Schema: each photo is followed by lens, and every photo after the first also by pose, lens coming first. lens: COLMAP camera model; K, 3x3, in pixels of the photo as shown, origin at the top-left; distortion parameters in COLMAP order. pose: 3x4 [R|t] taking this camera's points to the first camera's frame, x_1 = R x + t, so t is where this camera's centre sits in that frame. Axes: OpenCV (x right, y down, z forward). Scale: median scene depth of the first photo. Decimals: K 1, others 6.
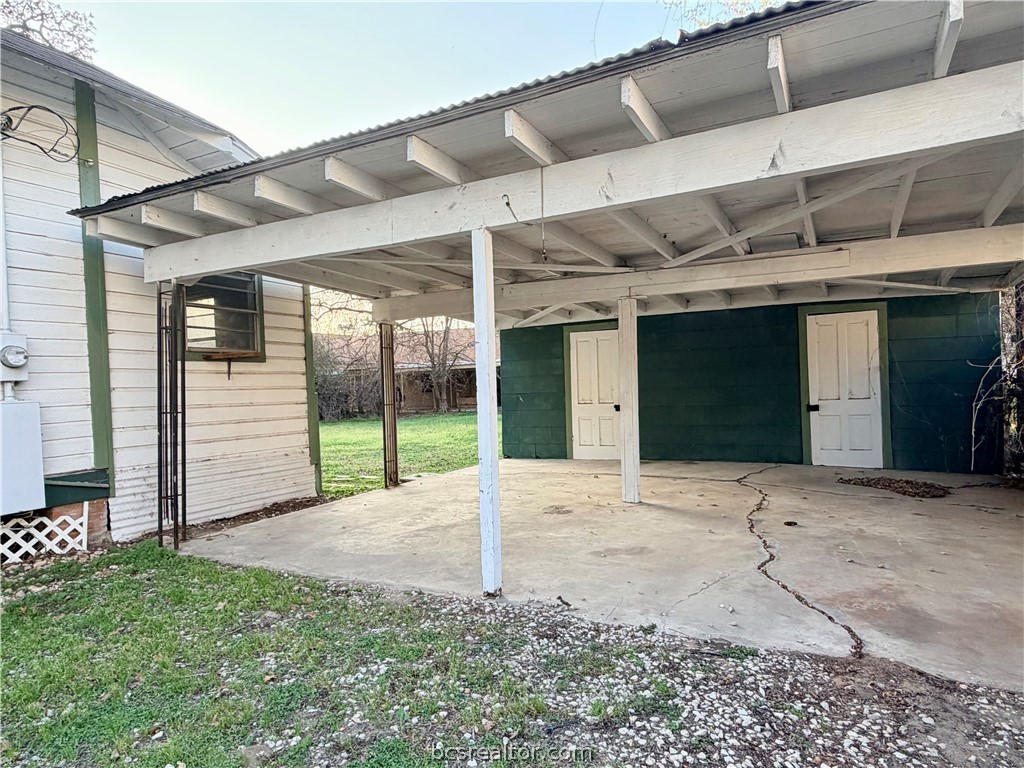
lens RADIAL K [[617.0, 0, 510.9], [0, 617.0, 388.0], [0, 0, 1]] dist [-0.000673, -0.000517]
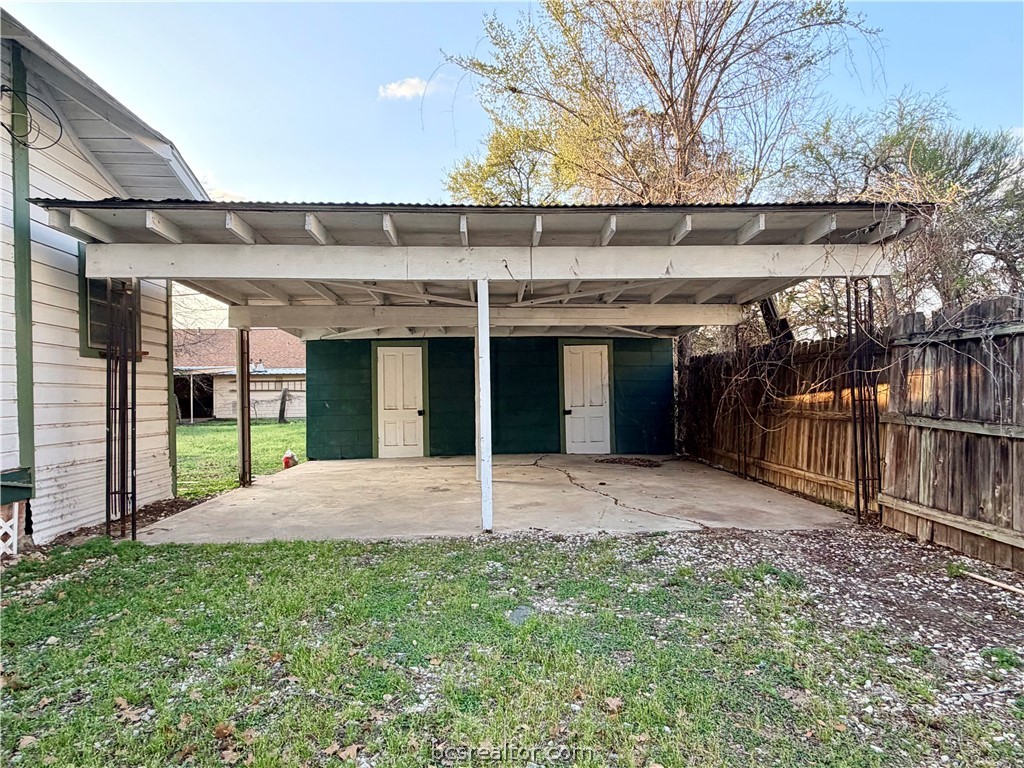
lens RADIAL K [[617.0, 0, 512.8], [0, 617.0, 386.8], [0, 0, 1]] dist [-0.000673, -0.000517]
pose [[0.856430, 0.025173, 0.515650, -0.393132], [-0.012162, 0.999517, -0.028595, 0.019102], [-0.516121, 0.018219, 0.856322, -0.148324]]
